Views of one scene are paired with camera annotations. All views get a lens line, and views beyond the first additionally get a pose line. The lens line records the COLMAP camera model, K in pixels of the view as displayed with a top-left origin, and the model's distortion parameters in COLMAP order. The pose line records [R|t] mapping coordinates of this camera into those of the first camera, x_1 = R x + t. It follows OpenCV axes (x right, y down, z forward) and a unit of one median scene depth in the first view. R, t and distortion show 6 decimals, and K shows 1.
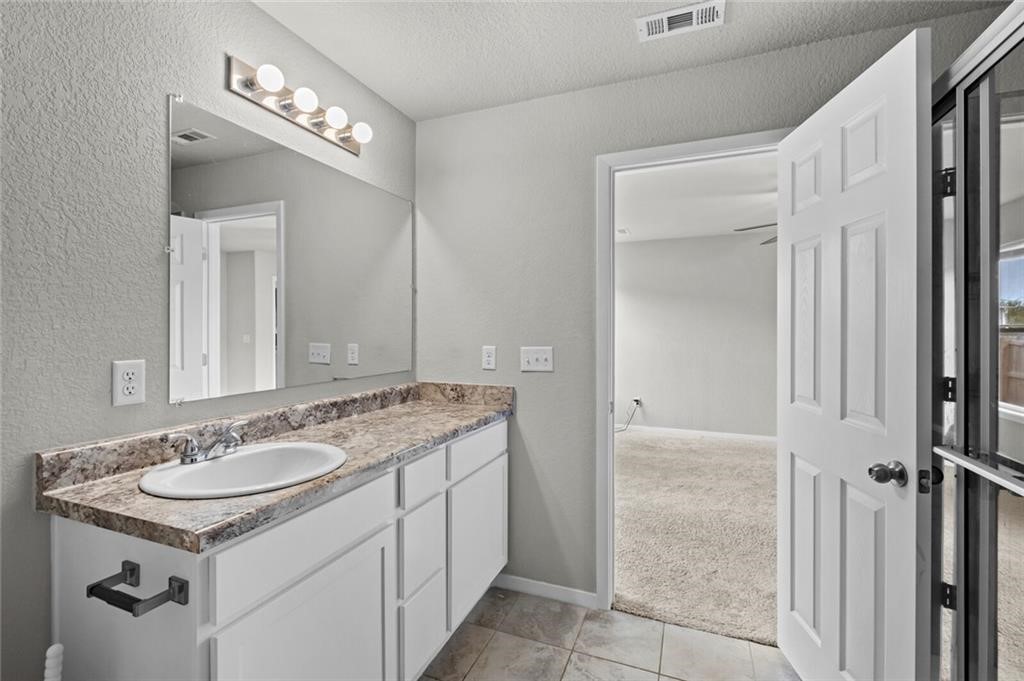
lens RADIAL K [[458.0, 0, 513.5], [0, 458.0, 333.4], [0, 0, 1]] dist [-0.002678, -0.001797]
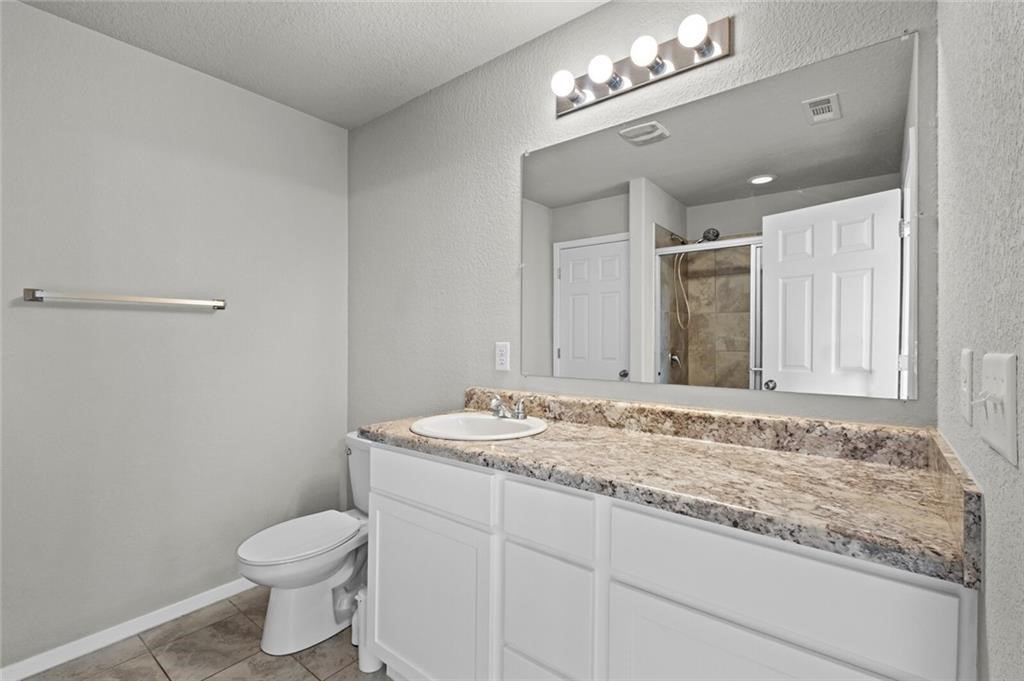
lens RADIAL K [[458.0, 0, 509.7], [0, 458.0, 342.2], [0, 0, 1]] dist [-0.002678, -0.001797]
pose [[-0.282250, 0.014000, -0.959239, 0.447803], [-0.006473, 0.999843, 0.016498, 0.022185], [0.959319, 0.010866, -0.282115, 0.999164]]
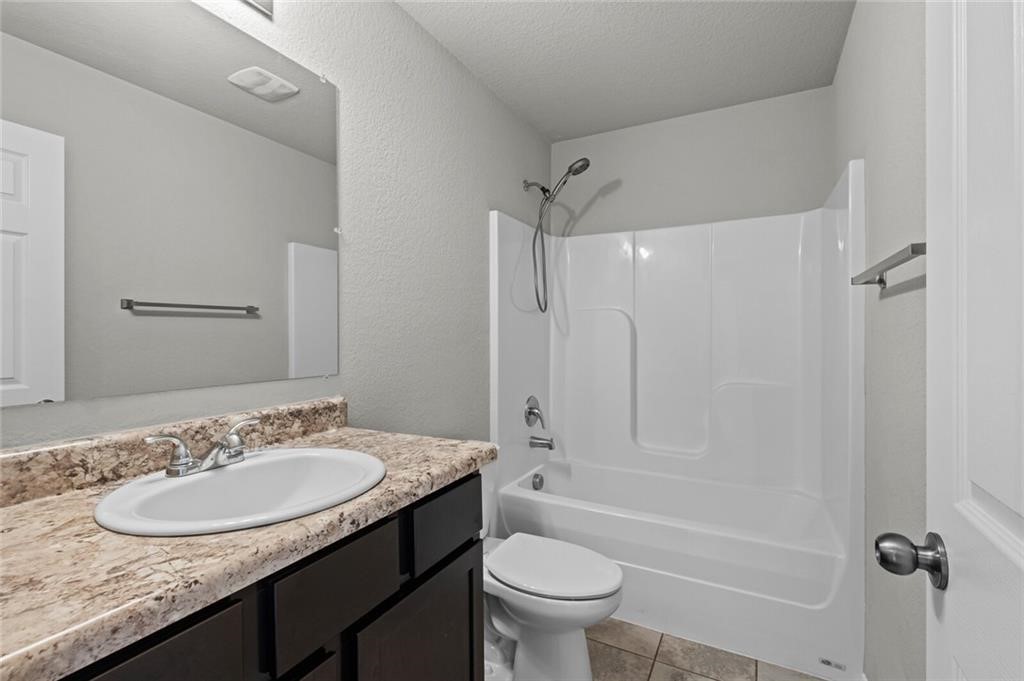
lens RADIAL K [[458.0, 0, 509.8], [0, 458.0, 336.1], [0, 0, 1]] dist [-0.002678, -0.001797]
pose [[0.994928, -0.002353, -0.100559, -0.012715], [0.002676, 0.999992, 0.003076, 0.041340], [0.100551, -0.003330, 0.994926, 0.378106]]
